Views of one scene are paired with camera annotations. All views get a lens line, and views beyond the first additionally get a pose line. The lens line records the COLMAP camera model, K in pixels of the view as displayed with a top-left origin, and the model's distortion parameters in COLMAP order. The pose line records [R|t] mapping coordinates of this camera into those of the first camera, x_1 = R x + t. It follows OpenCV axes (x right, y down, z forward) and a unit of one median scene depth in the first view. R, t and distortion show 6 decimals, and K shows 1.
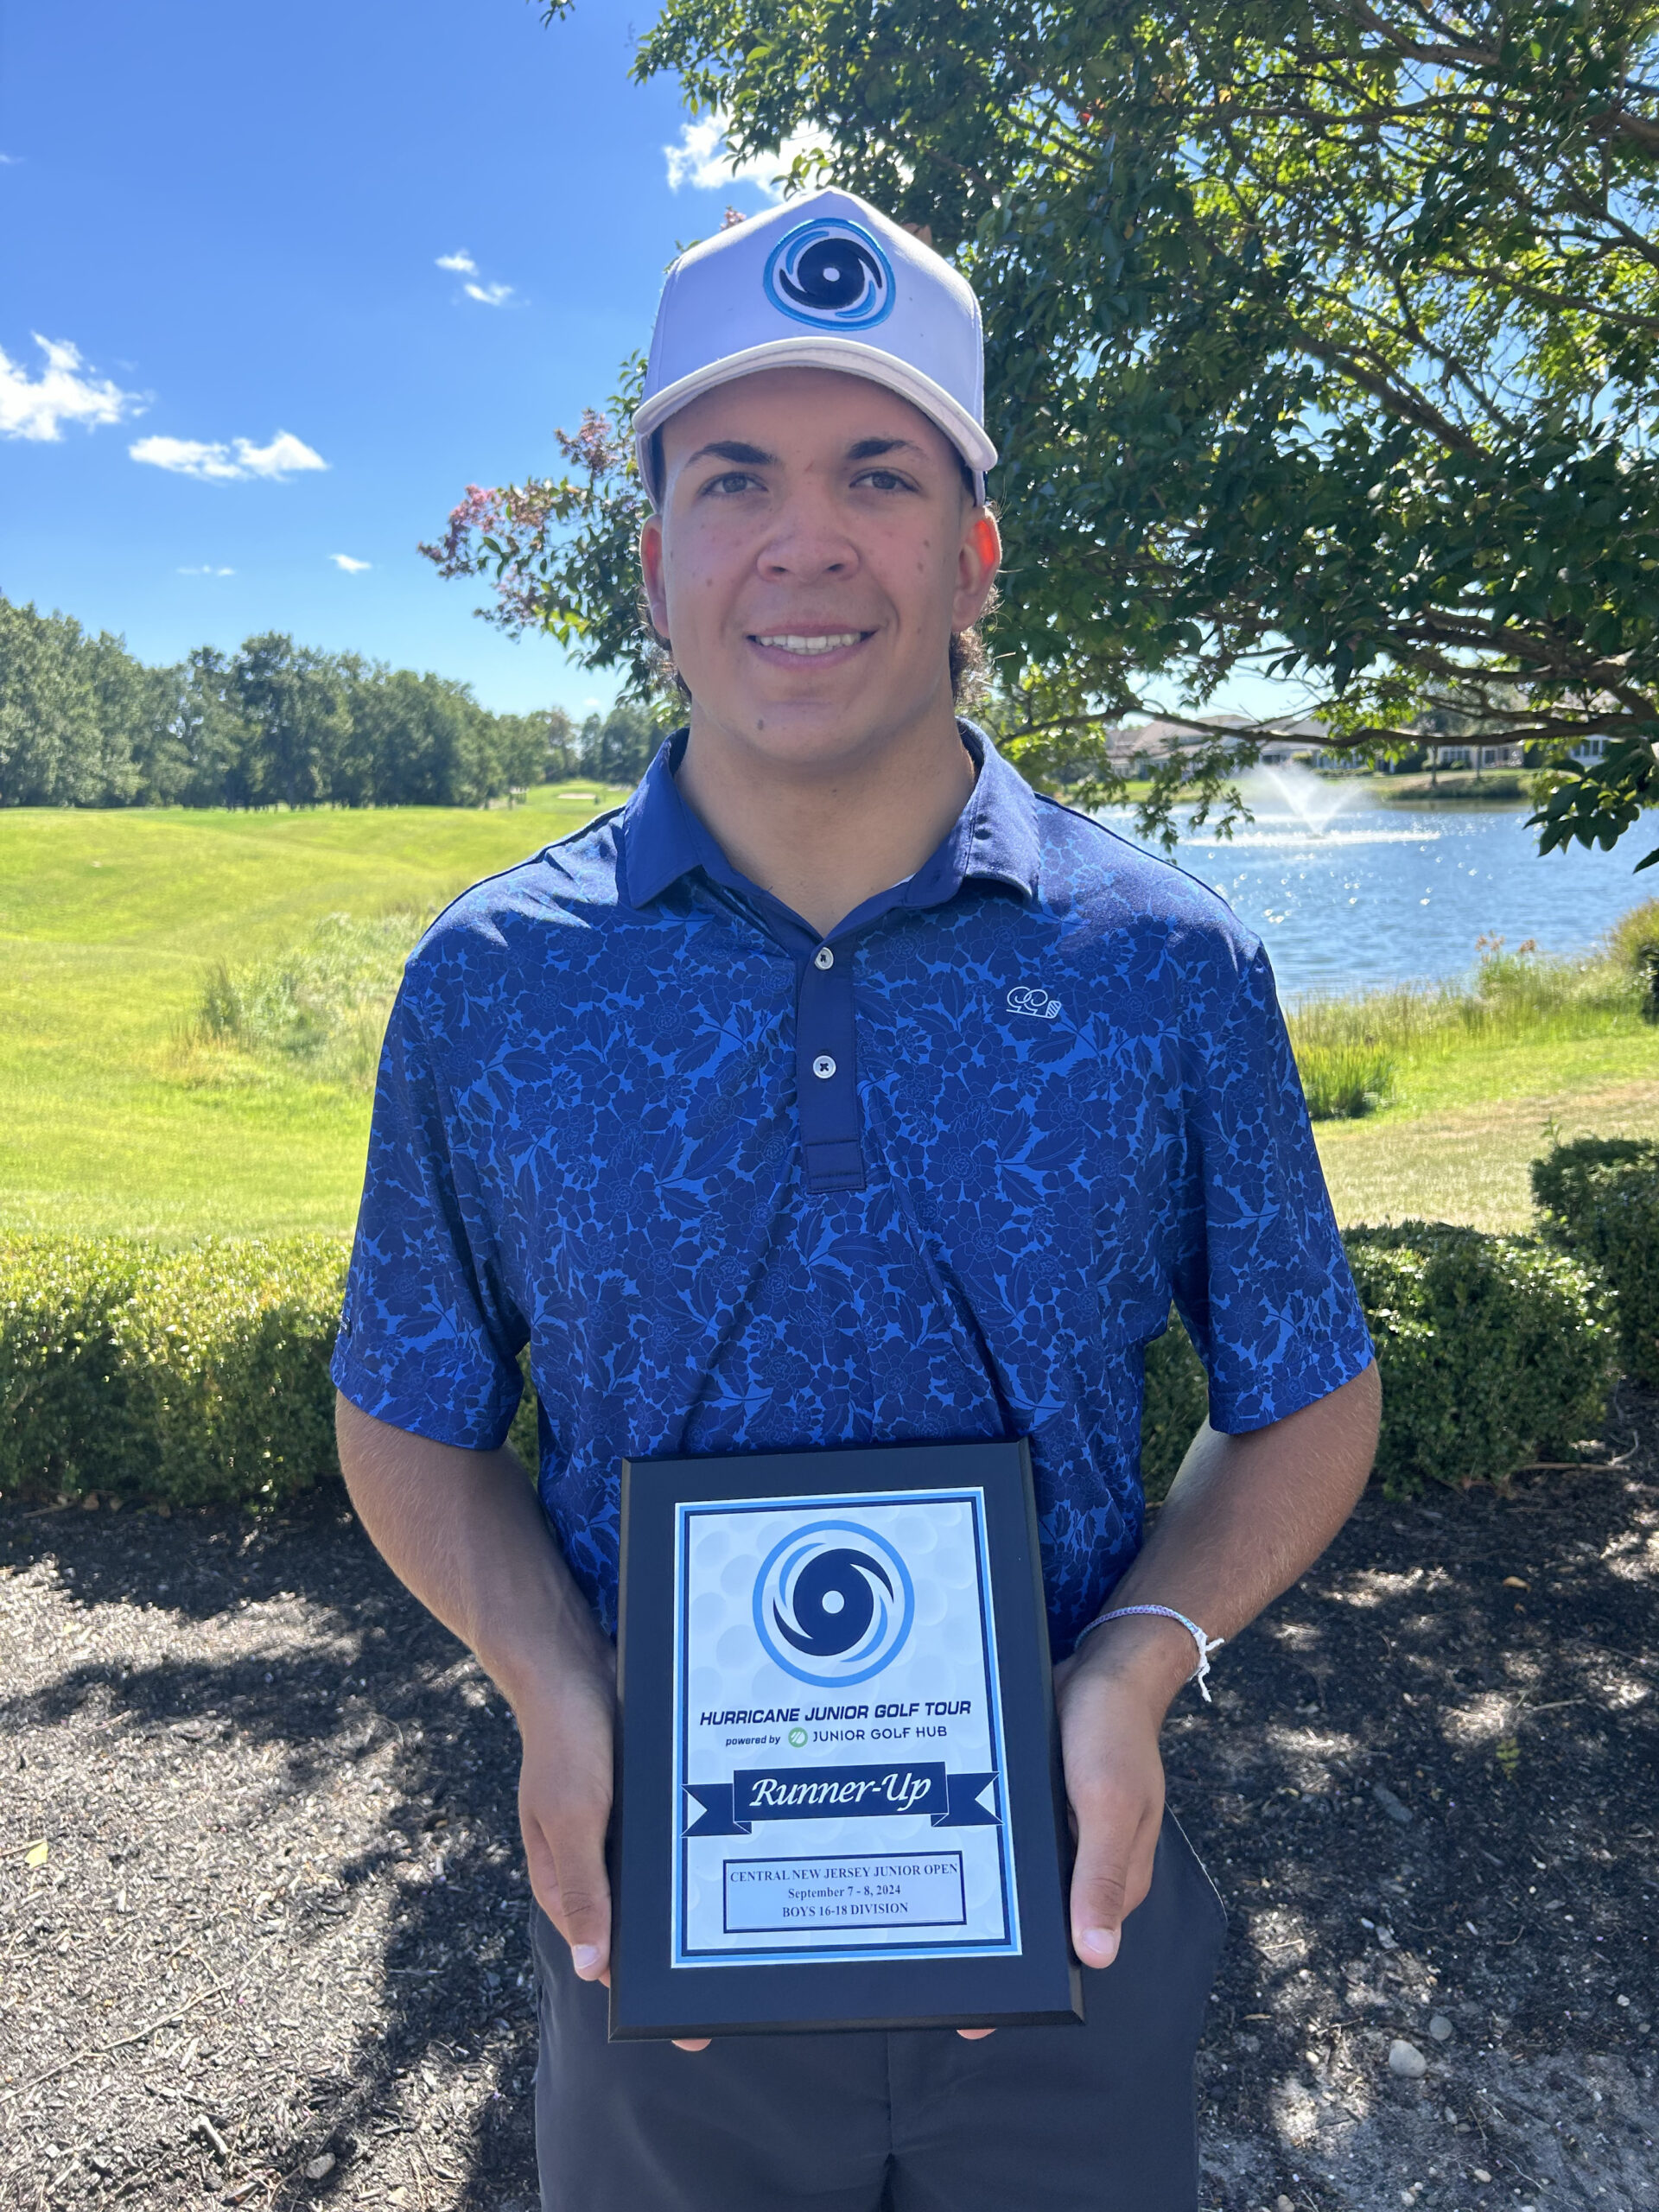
lens RADIAL K [[1711.3, 0, 829.5], [0, 1711.3, 1106.0], [0, 0, 1]] dist [0.018474, -0.035039]
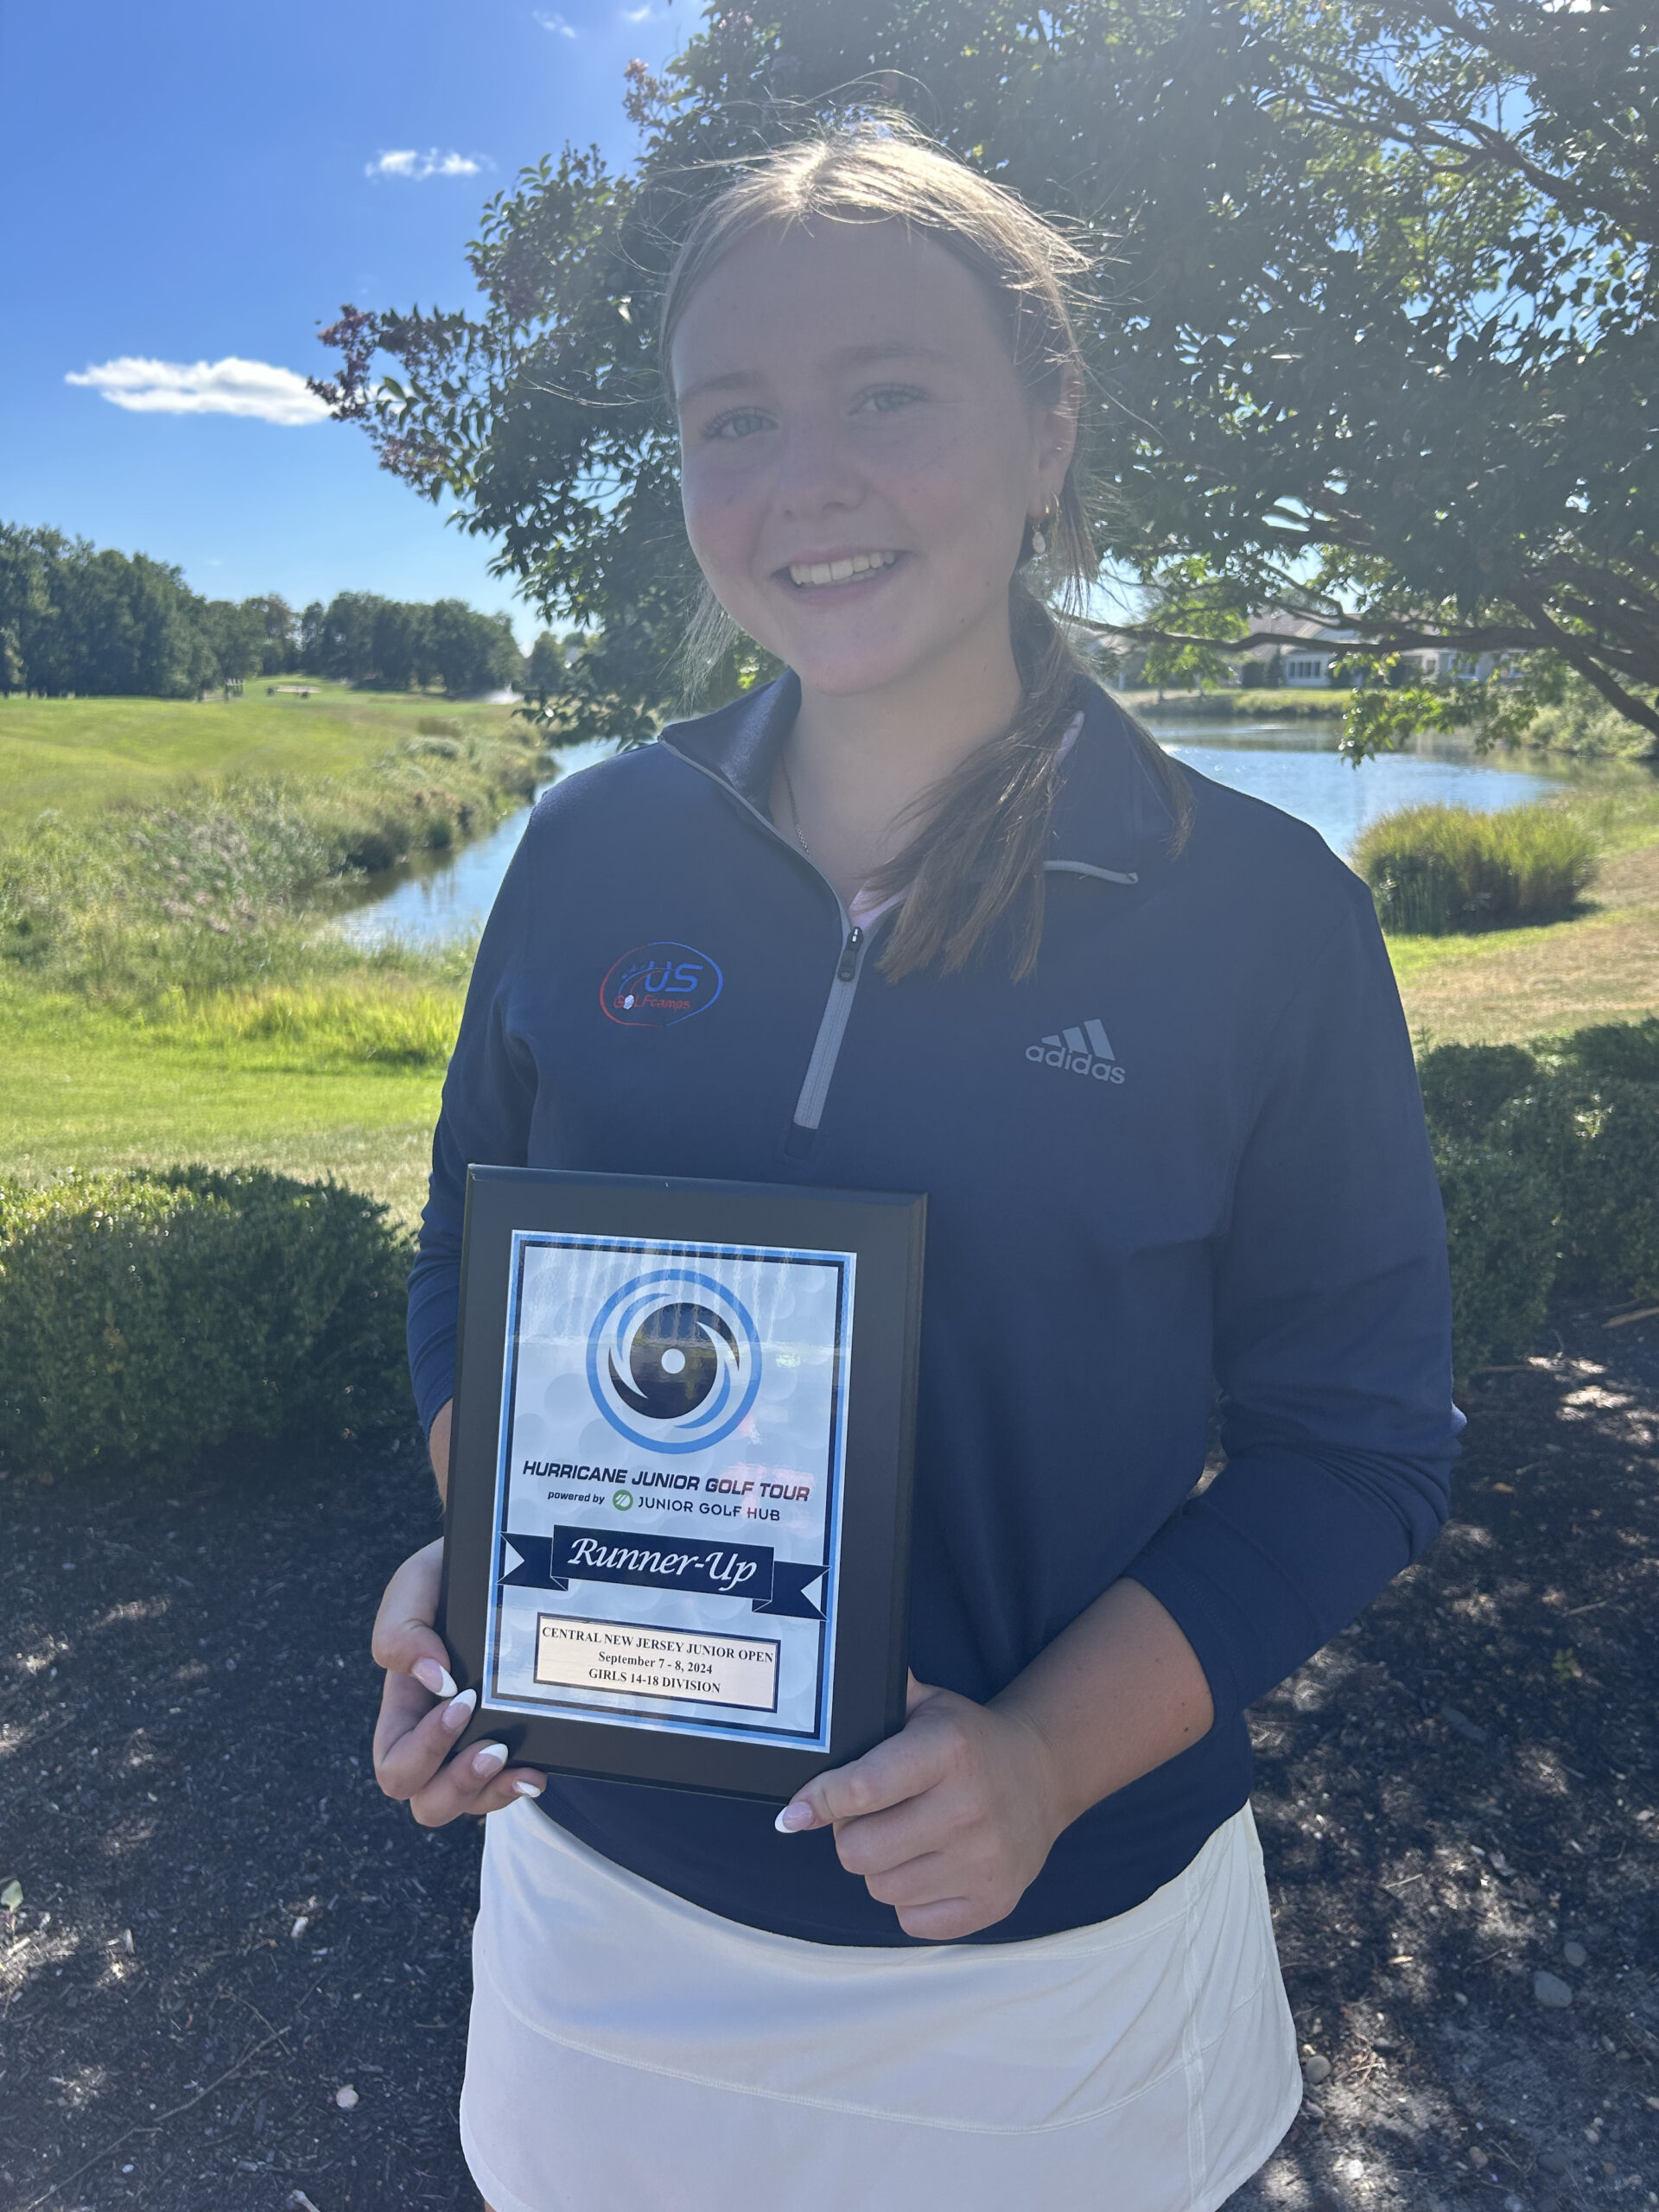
lens RADIAL K [[1717.8, 0, 848.7], [0, 1717.8, 1102.4], [0, 0, 1]] dist [-0.001627, -0.016151]
pose [[0.987174, -0.012484, 0.159160, -0.184120], [0.004304, 0.998657, 0.051635, -0.001550], [-0.159591, -0.050288, 0.985902, 0.111378]]
